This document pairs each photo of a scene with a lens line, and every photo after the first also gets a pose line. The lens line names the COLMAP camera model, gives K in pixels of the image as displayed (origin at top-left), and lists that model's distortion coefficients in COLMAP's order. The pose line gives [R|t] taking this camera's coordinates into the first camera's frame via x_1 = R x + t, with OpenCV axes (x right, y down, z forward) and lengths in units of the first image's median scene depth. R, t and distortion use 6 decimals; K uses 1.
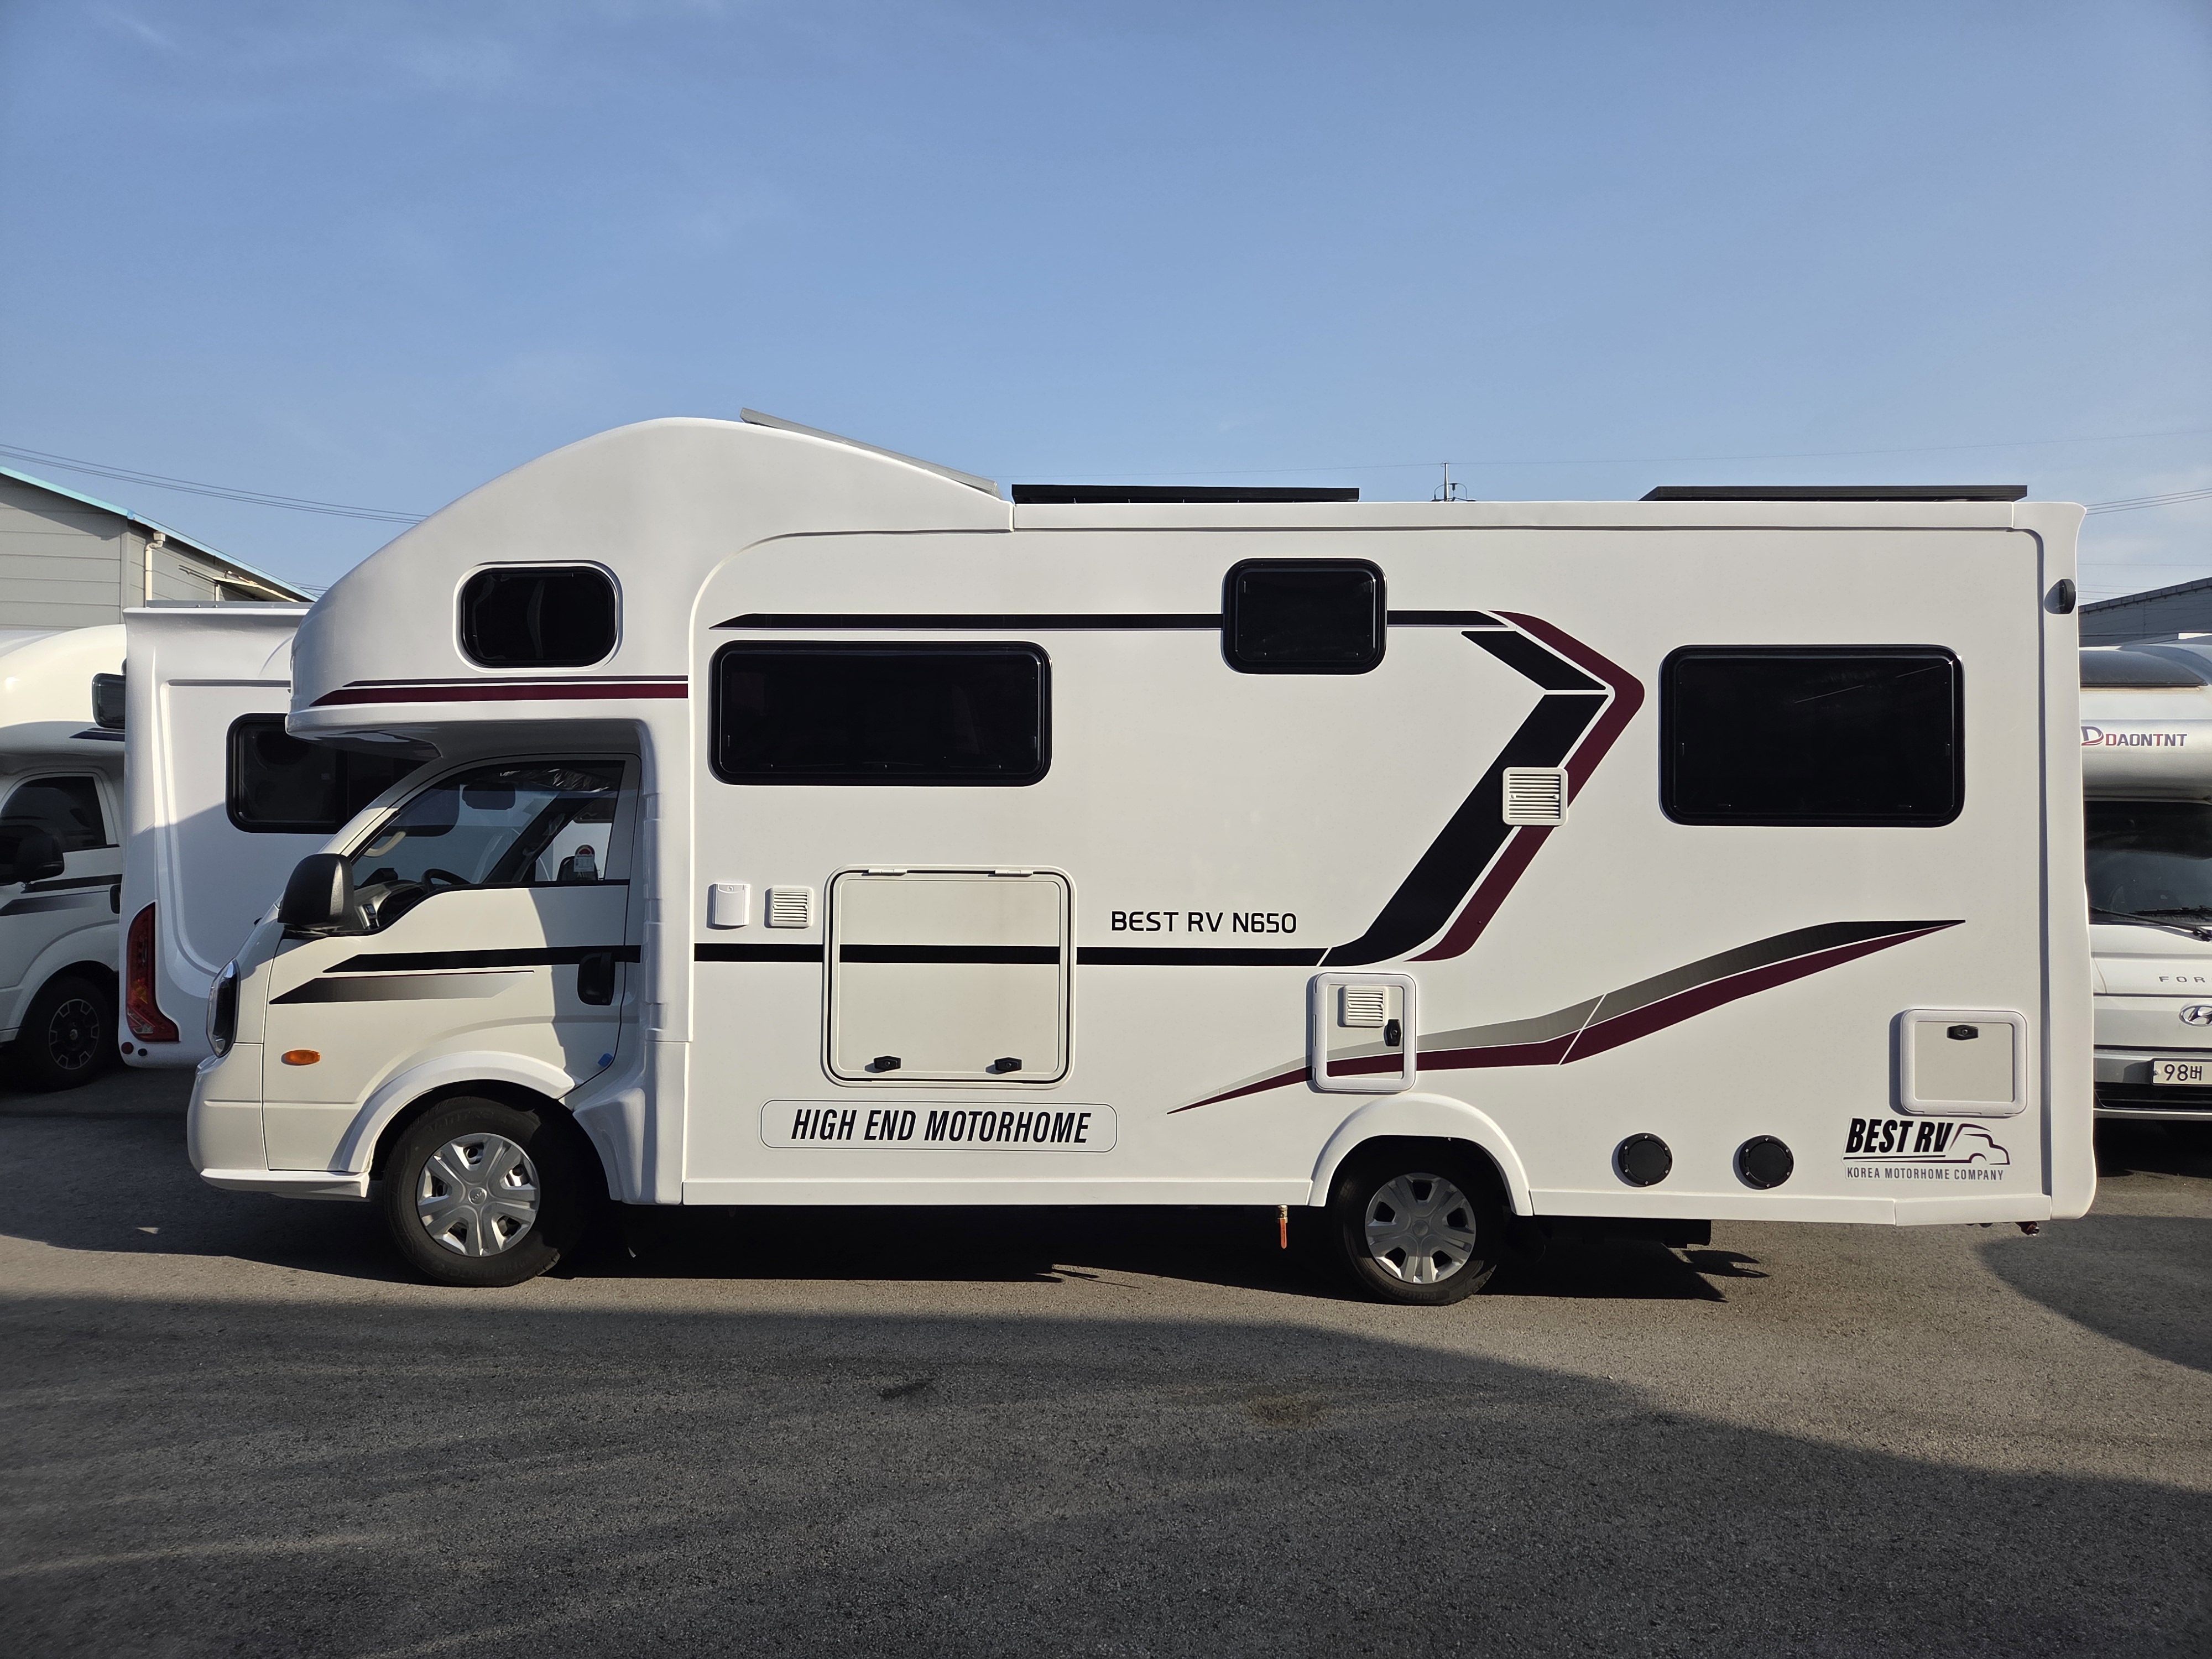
lens RADIAL K [[1494.5, 0, 1117.7], [0, 1494.5, 819.8], [0, 0, 1]] dist [0.050672, -0.028181]
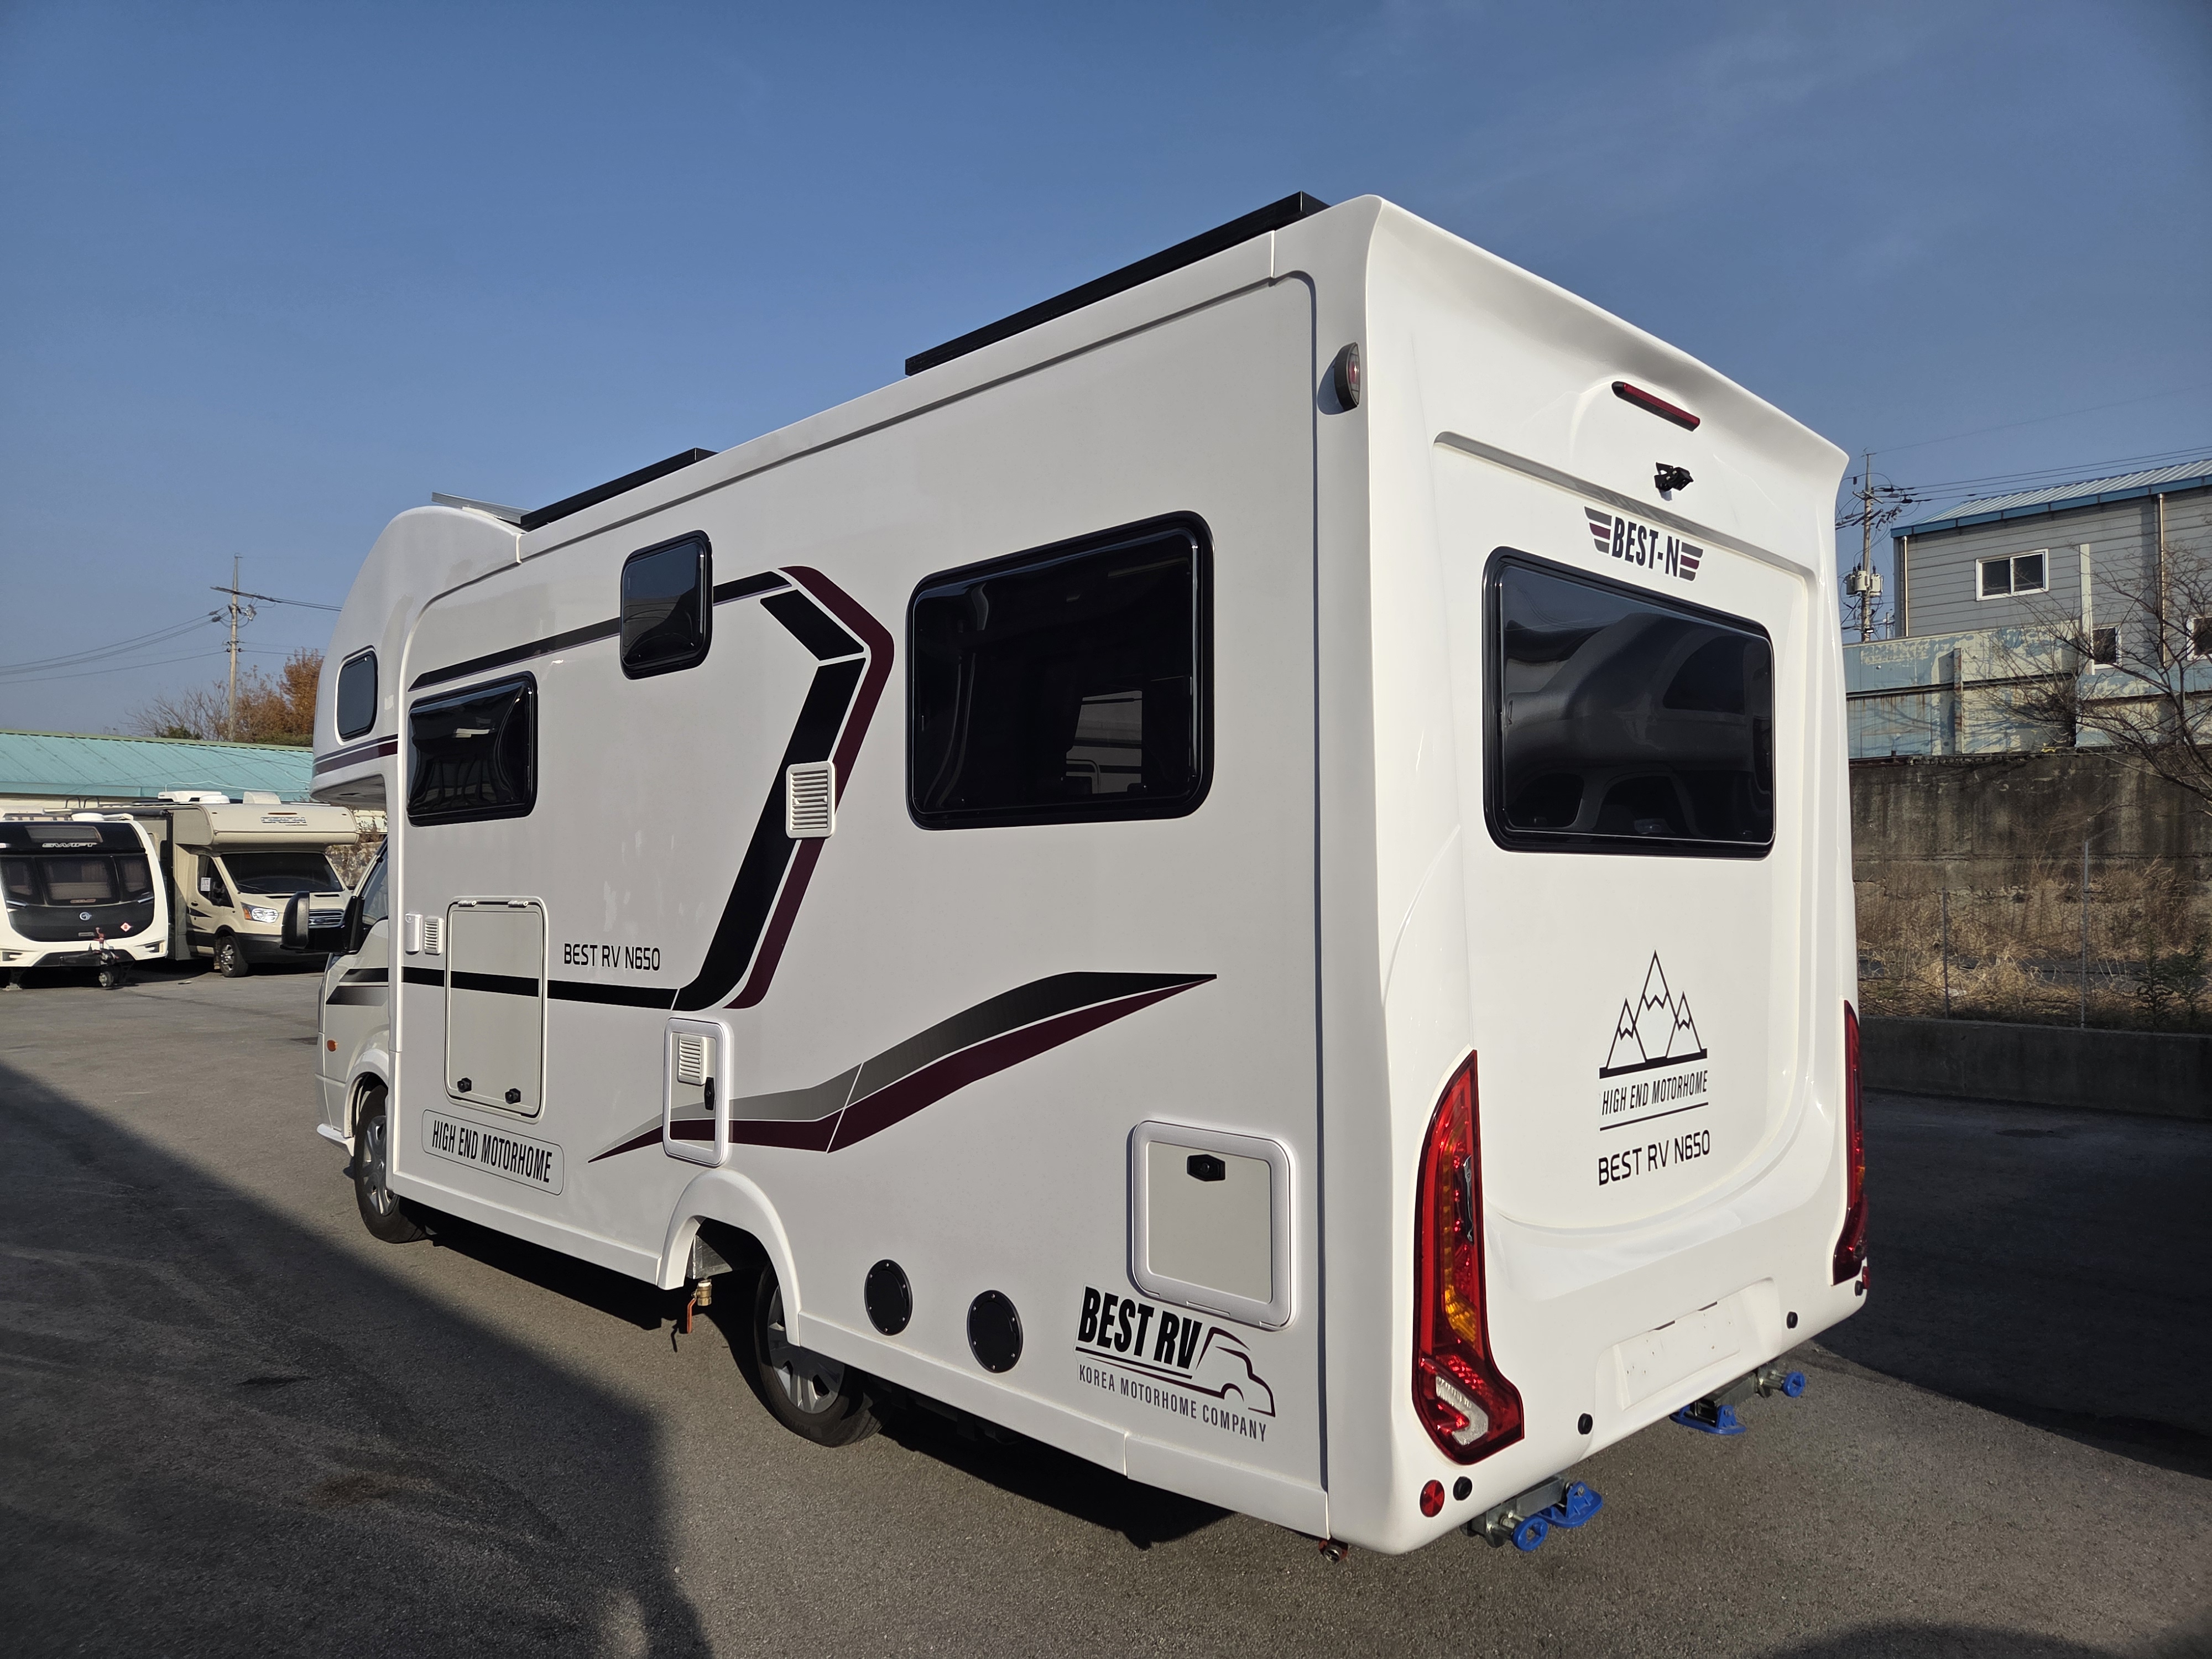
lens RADIAL K [[1494.5, 0, 1106.1], [0, 1494.5, 852.8], [0, 0, 1]] dist [0.050672, -0.028181]
pose [[0.717836, -0.028640, -0.695623, 0.928043], [0.021705, 0.999588, -0.018757, 0.029384], [0.695874, -0.001634, 0.718162, 0.558070]]
